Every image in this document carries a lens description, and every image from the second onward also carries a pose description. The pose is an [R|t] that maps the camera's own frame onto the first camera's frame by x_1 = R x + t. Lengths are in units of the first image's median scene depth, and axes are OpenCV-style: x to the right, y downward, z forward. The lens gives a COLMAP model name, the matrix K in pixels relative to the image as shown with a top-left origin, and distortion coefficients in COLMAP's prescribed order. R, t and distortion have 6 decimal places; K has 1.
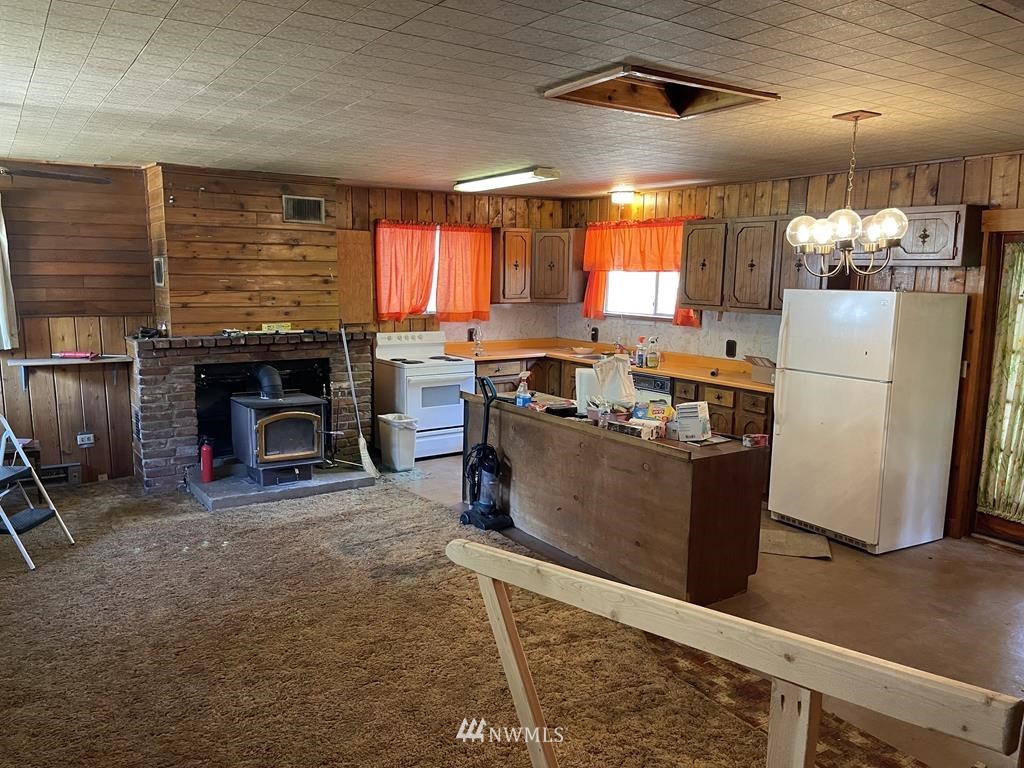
lens RADIAL K [[769.9, 0, 517.0], [0, 769.9, 385.5], [0, 0, 1]] dist [0.062901, -0.086102]
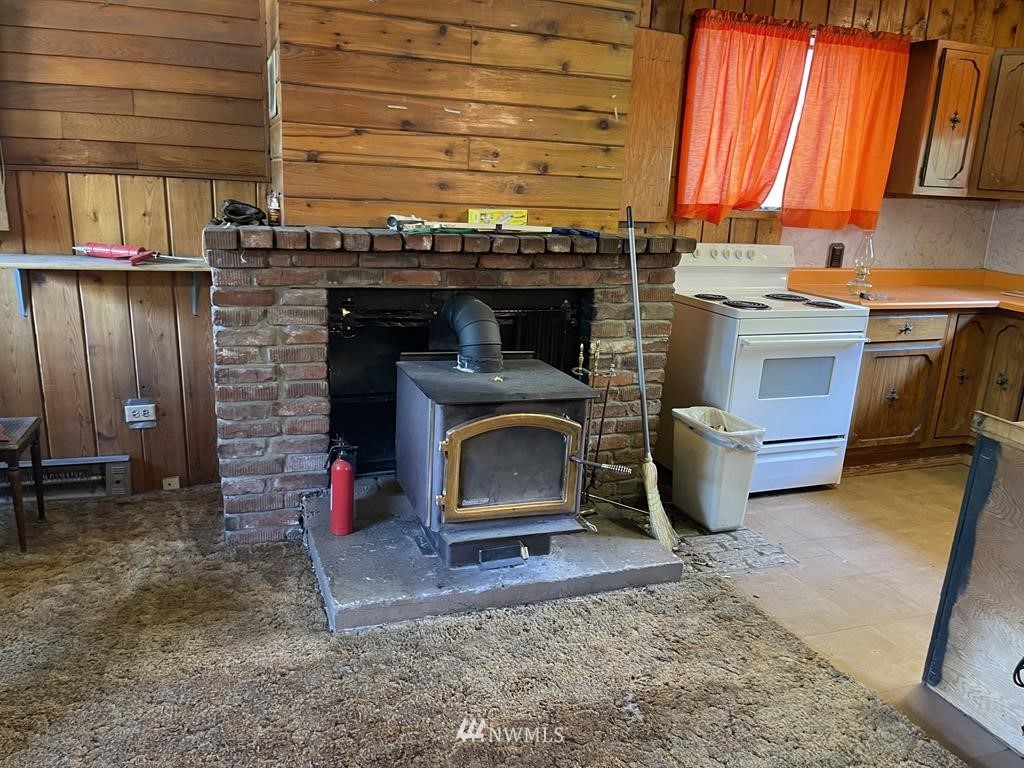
lens RADIAL K [[769.9, 0, 506.3], [0, 769.9, 381.7], [0, 0, 1]] dist [0.062901, -0.086102]
pose [[0.966993, 0.098058, -0.235180, -0.182647], [-0.073406, 0.991061, 0.111396, -0.028638], [0.244001, -0.090455, 0.965547, 0.531796]]
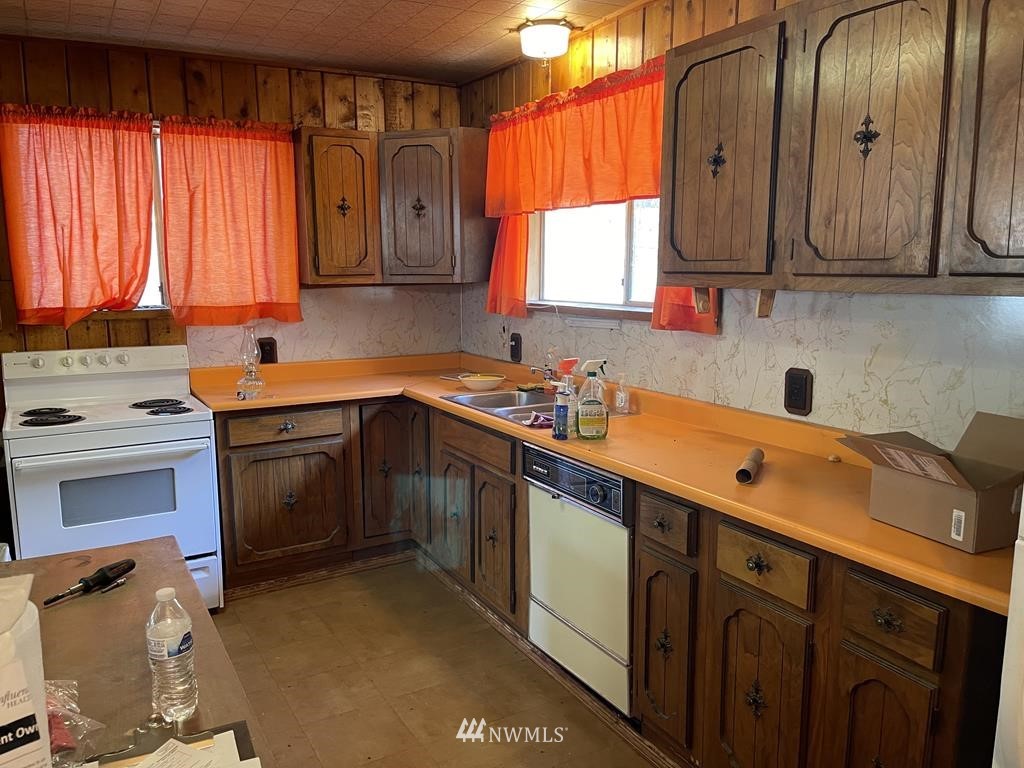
lens RADIAL K [[769.9, 0, 511.9], [0, 769.9, 382.3], [0, 0, 1]] dist [0.062901, -0.086102]
pose [[0.996445, -0.006437, -0.084001, 0.180645], [0.006237, 0.999977, -0.002646, -0.054761], [0.084016, 0.002112, 0.996462, 0.652564]]
